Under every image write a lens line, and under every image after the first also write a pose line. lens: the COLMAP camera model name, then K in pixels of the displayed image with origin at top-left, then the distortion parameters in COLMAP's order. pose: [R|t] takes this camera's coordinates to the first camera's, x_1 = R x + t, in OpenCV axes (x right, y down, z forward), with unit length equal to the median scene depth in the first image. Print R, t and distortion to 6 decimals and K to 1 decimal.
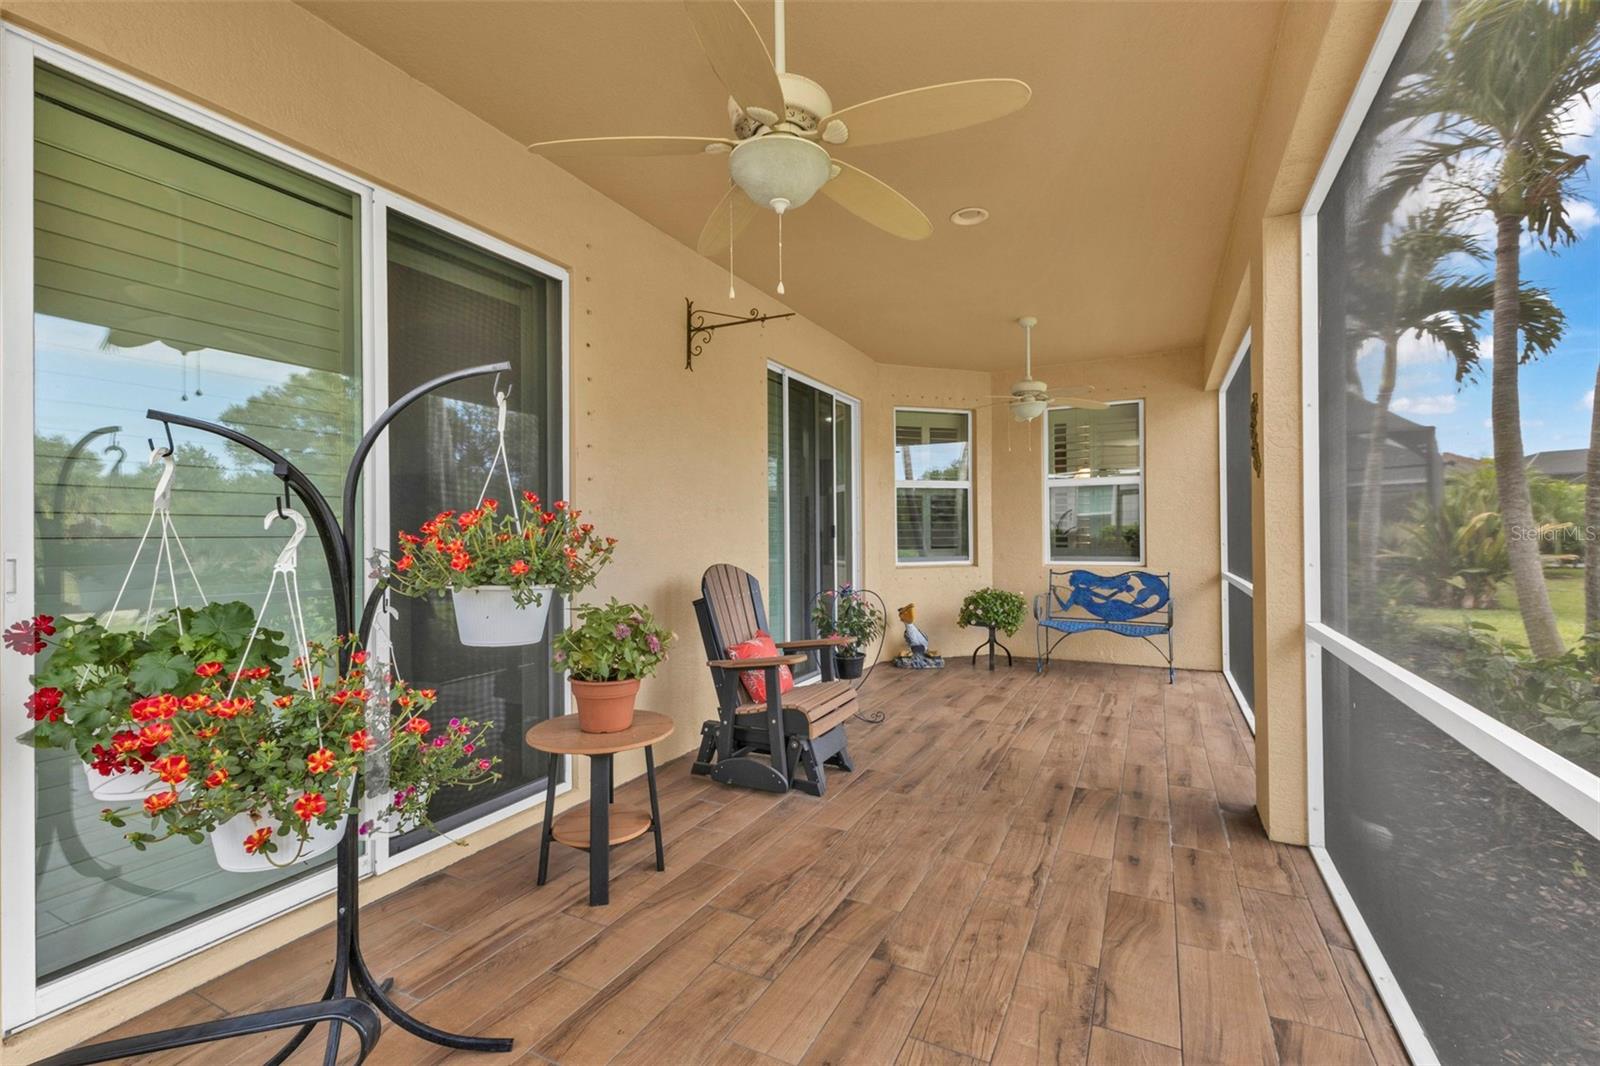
lens RADIAL K [[689.2, 0, 806.1], [0, 689.2, 530.1], [0, 0, 1]] dist [0.000979, -0.000531]
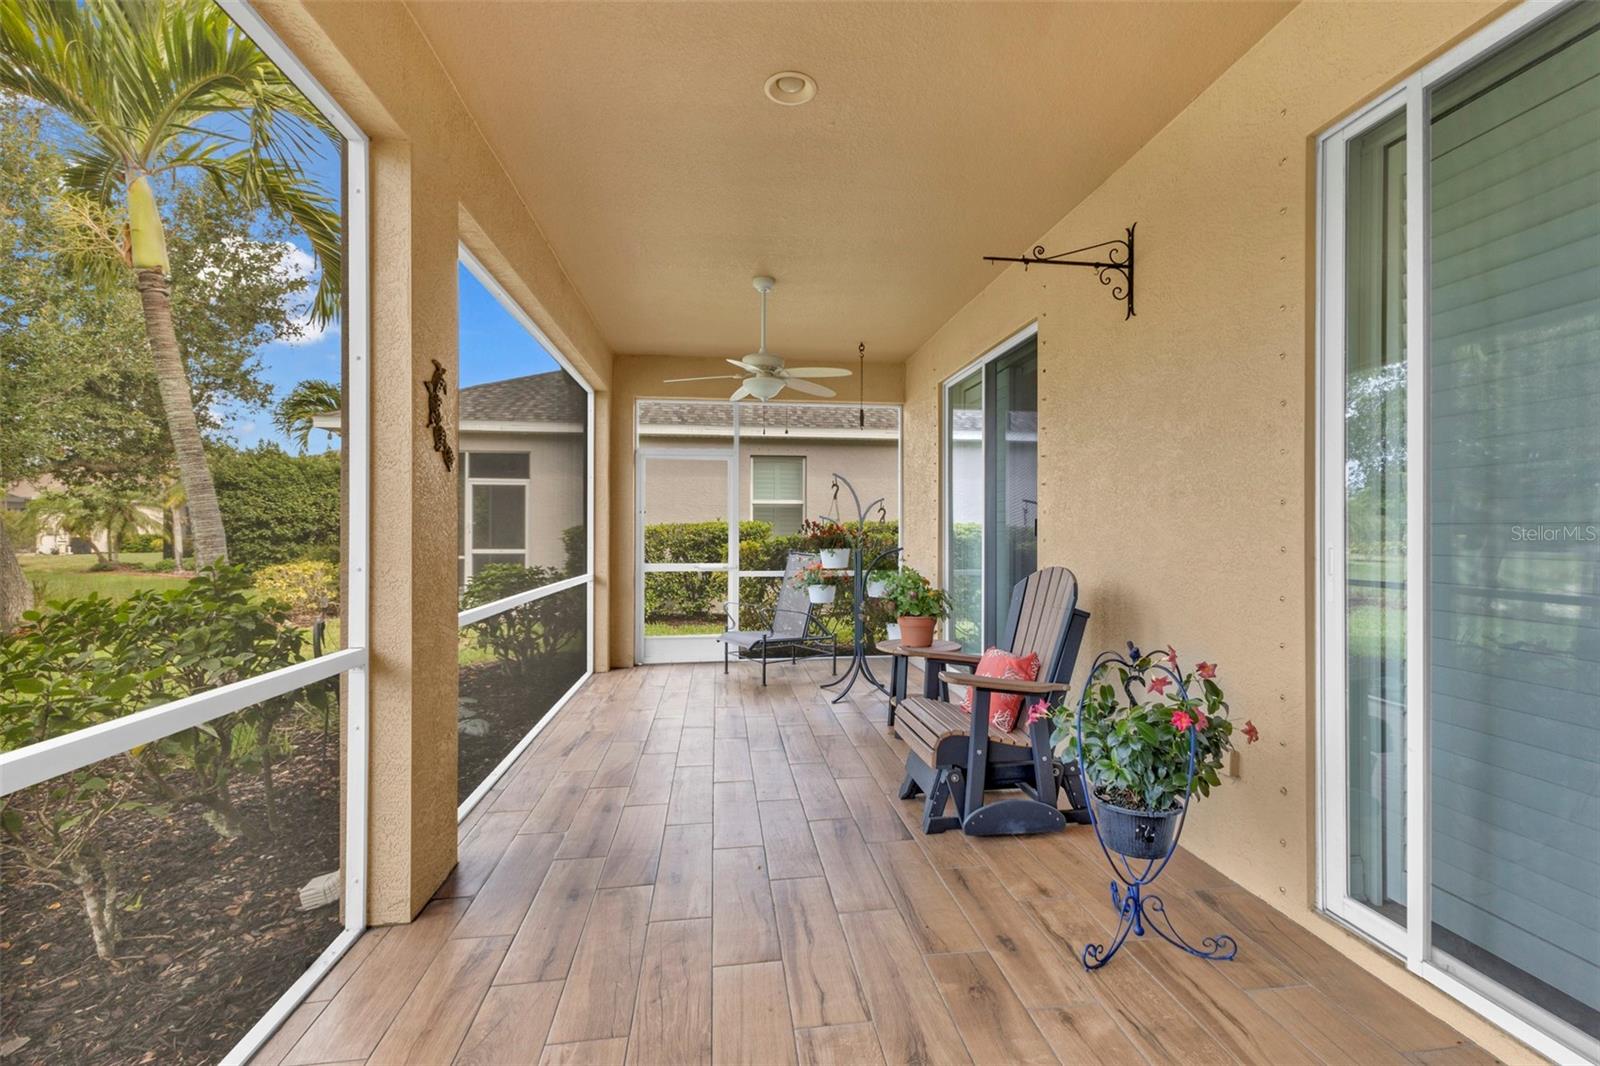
lens RADIAL K [[689.2, 0, 806.1], [0, 689.2, 530.1], [0, 0, 1]] dist [0.000979, -0.000531]
pose [[-0.828168, 0.003210, -0.560471, 0.585866], [0.007786, 0.999953, -0.005778, 0.006817], [0.560426, -0.009149, -0.828154, 1.491492]]
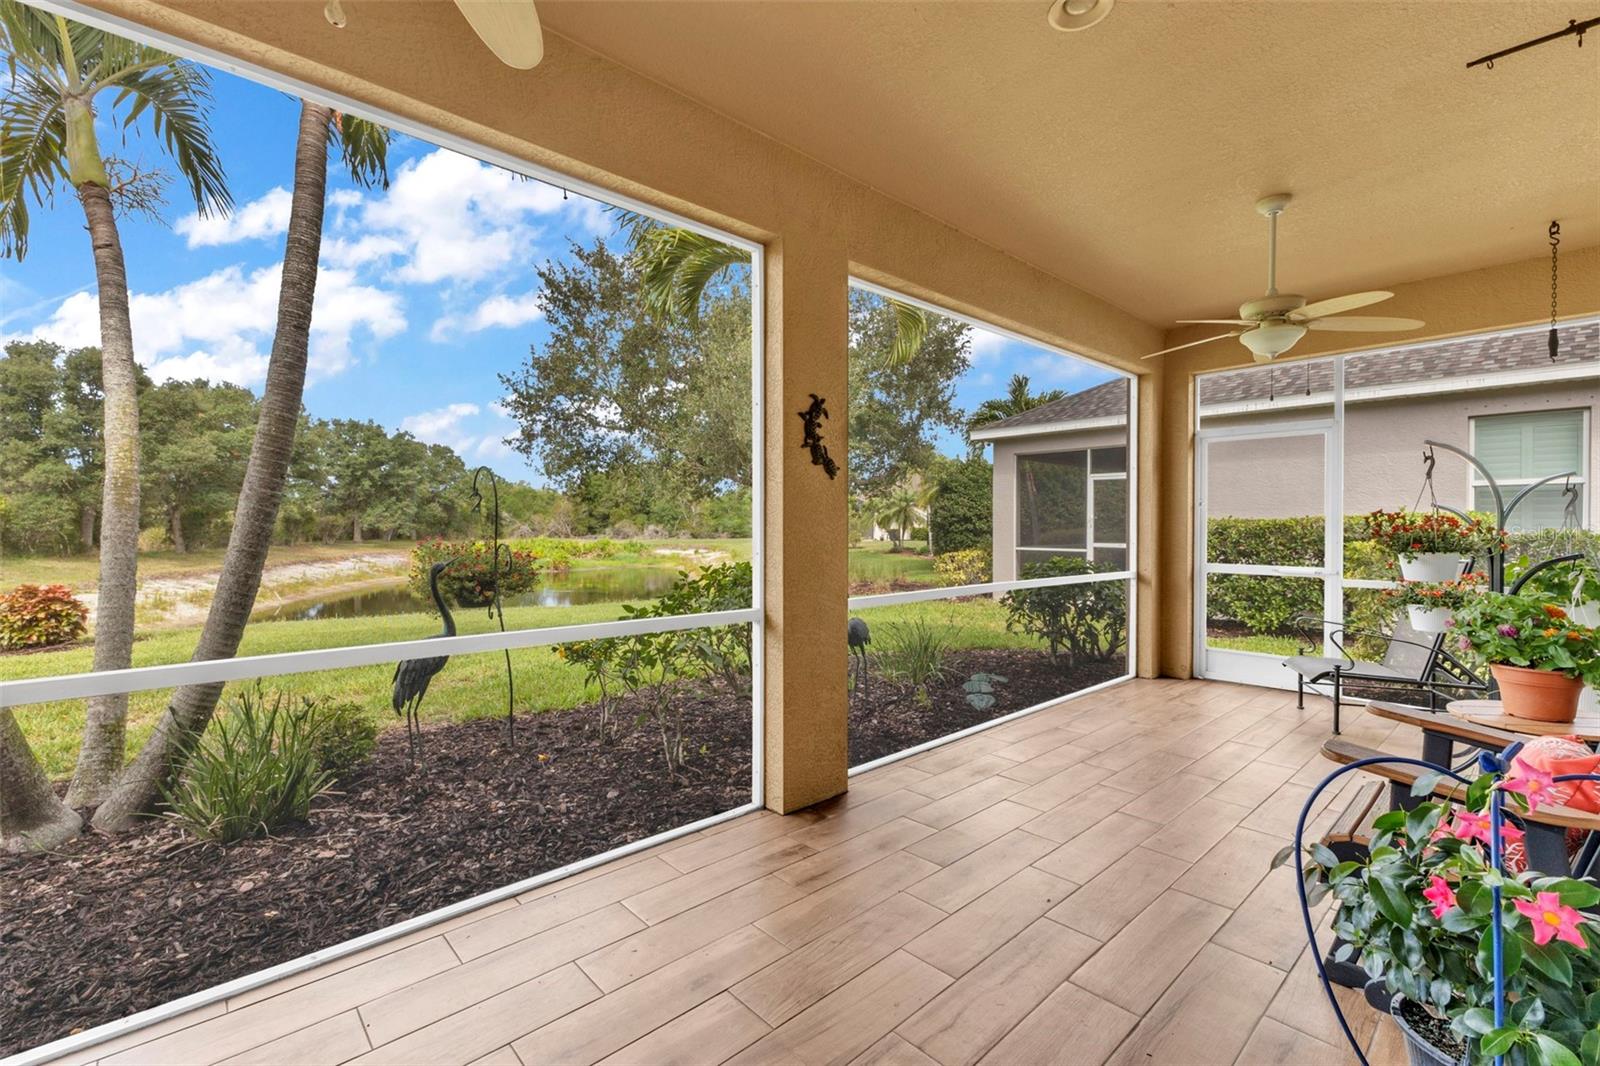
lens RADIAL K [[689.2, 0, 806.1], [0, 689.2, 530.1], [0, 0, 1]] dist [0.000979, -0.000531]
pose [[-0.935424, 0.000702, 0.353527, 0.237247], [0.000325, 0.999999, -0.001126, 0.006923], [-0.353527, -0.000938, -0.935424, 1.547514]]
